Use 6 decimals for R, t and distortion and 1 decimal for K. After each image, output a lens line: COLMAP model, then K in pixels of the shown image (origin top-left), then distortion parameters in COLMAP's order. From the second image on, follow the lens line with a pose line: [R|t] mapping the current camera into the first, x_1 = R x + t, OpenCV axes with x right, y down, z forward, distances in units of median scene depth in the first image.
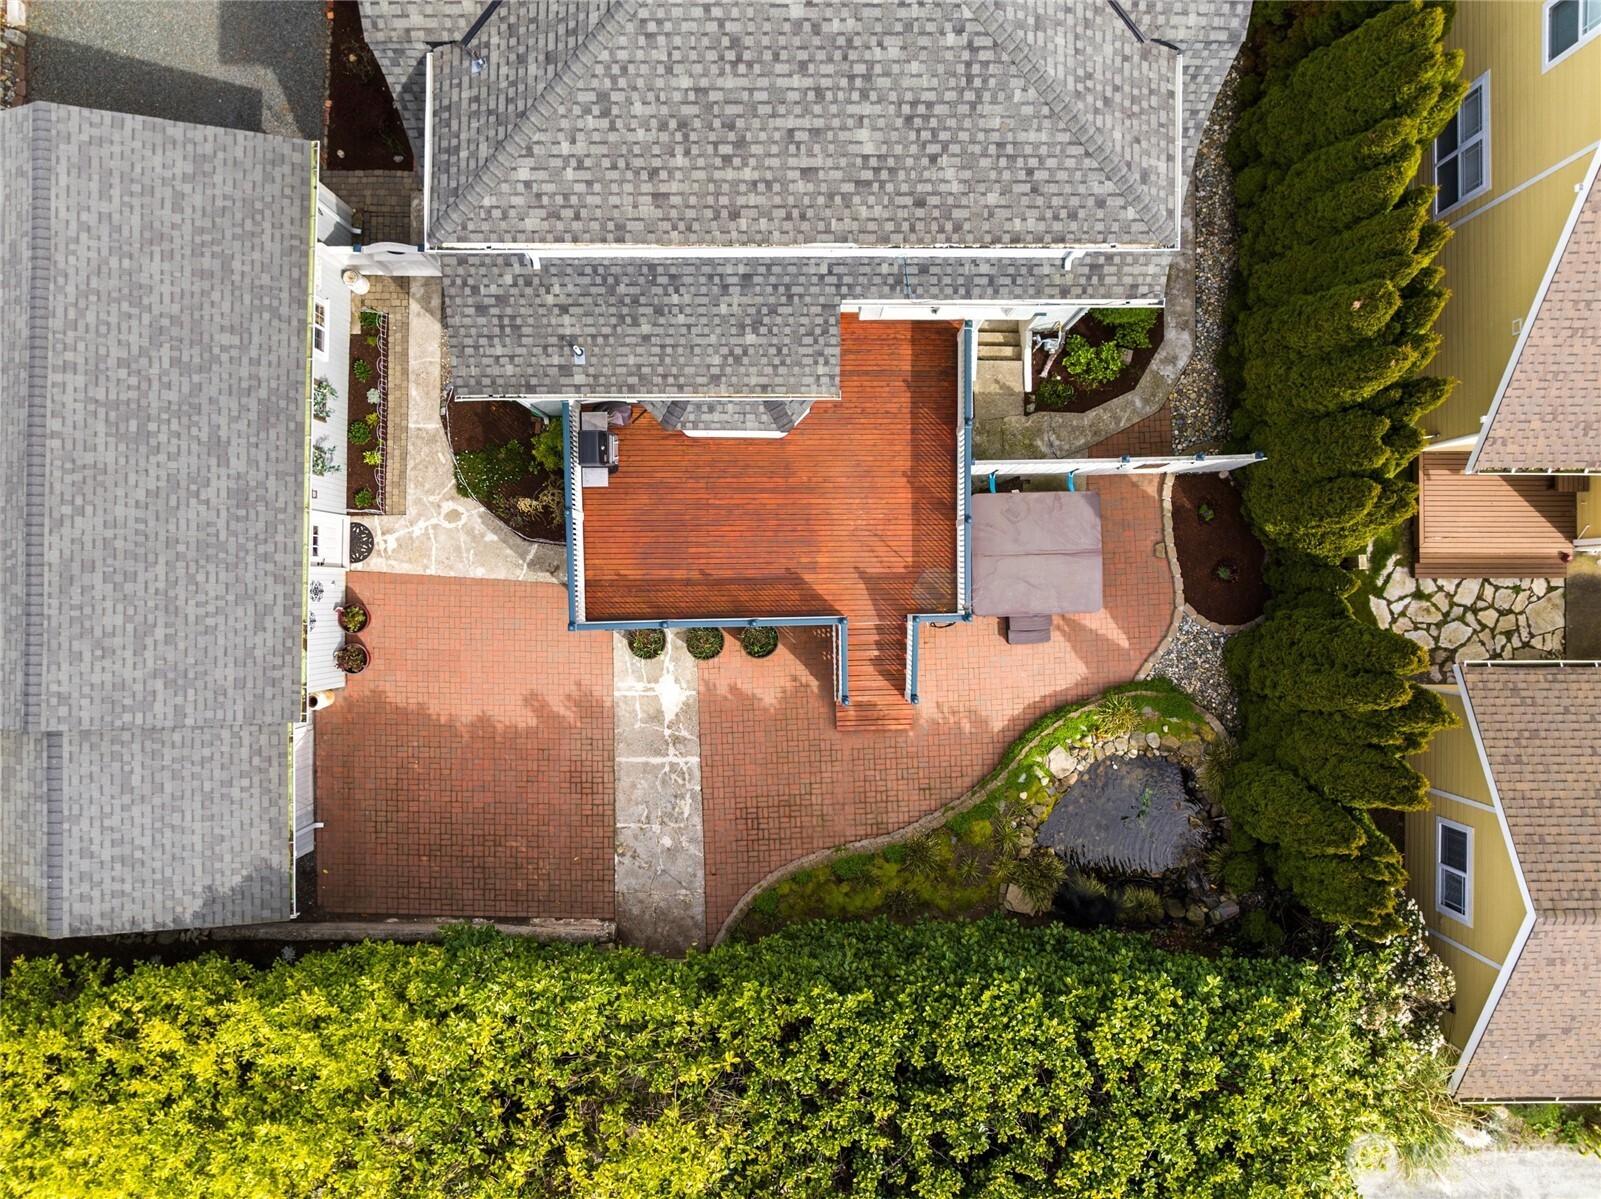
lens RADIAL K [[1133.3, 0, 806.9], [0, 1133.3, 595.3], [0, 0, 1]] dist [-0.034579, 0.002169]
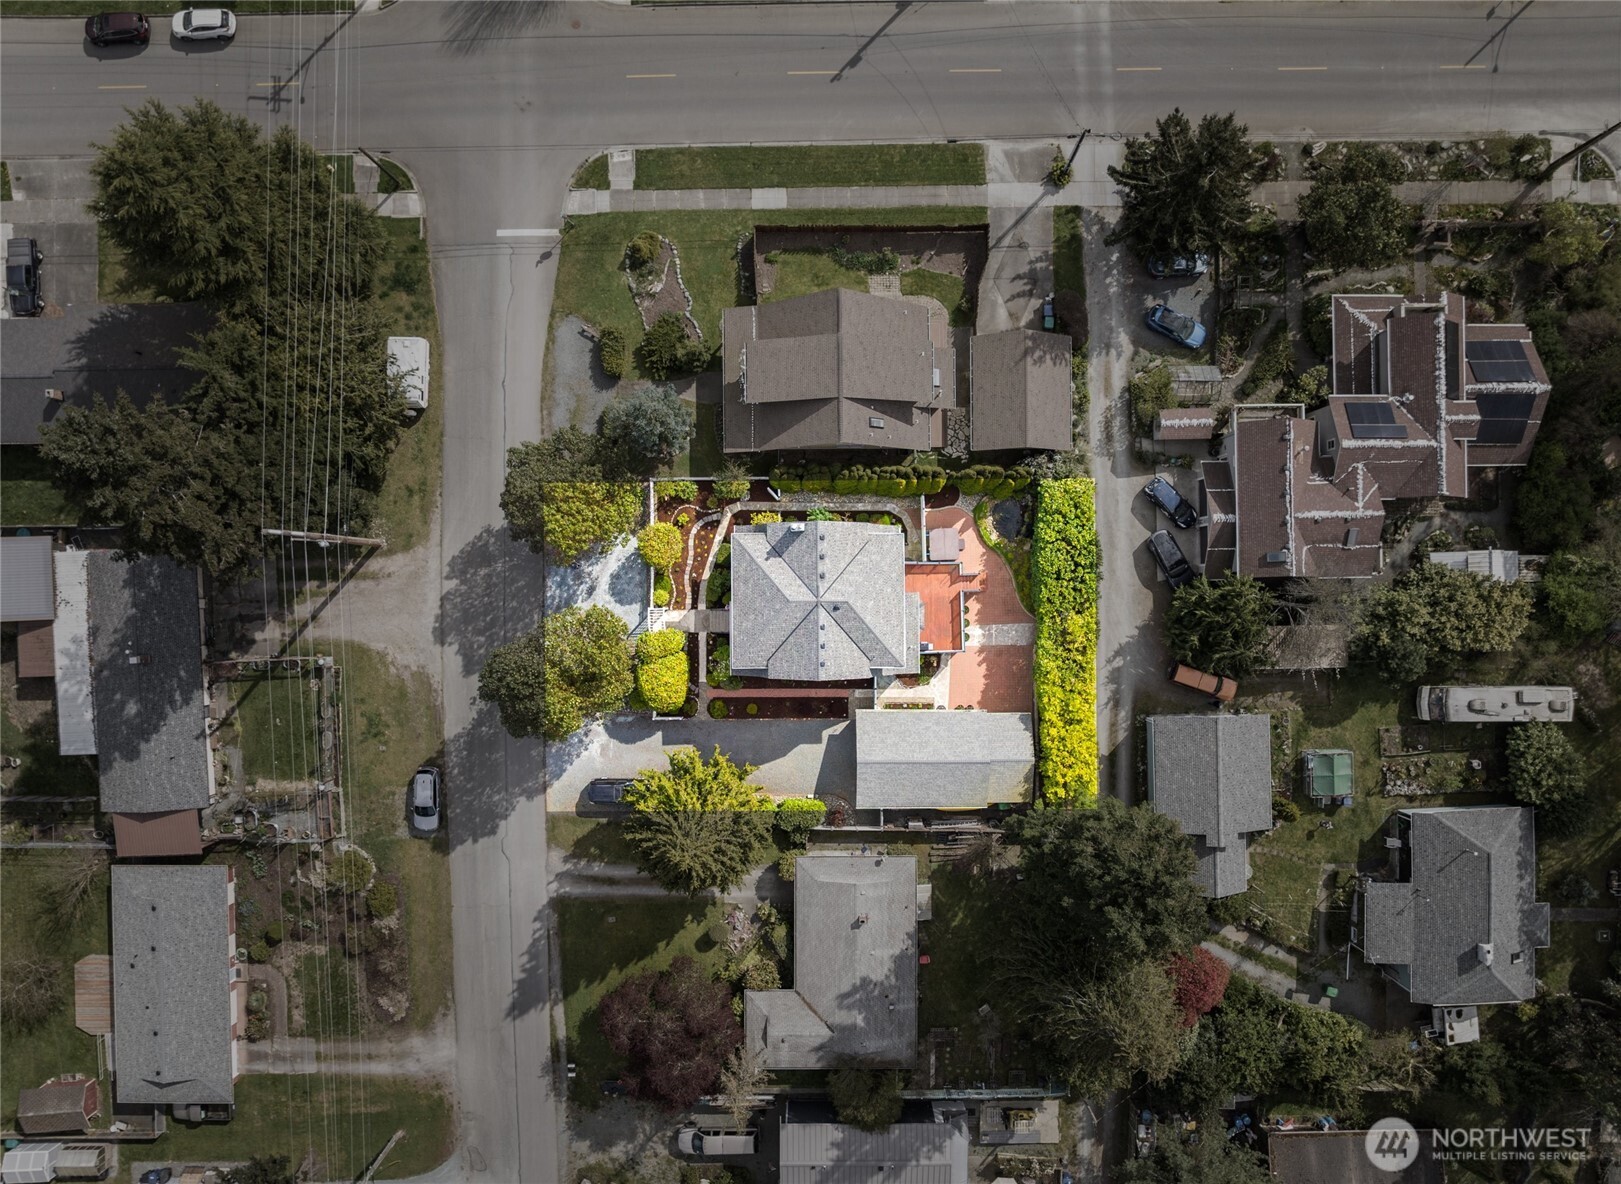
lens RADIAL K [[1167.1, 0, 810.5], [0, 1167.1, 592.0], [0, 0, 1]] dist [-0.037044, 0.000446]
pose [[-0.009809, -0.999839, -0.015054, 0.096093], [0.999932, -0.009903, 0.006141, -0.578890], [-0.006289, -0.014992, 0.999868, -3.427505]]
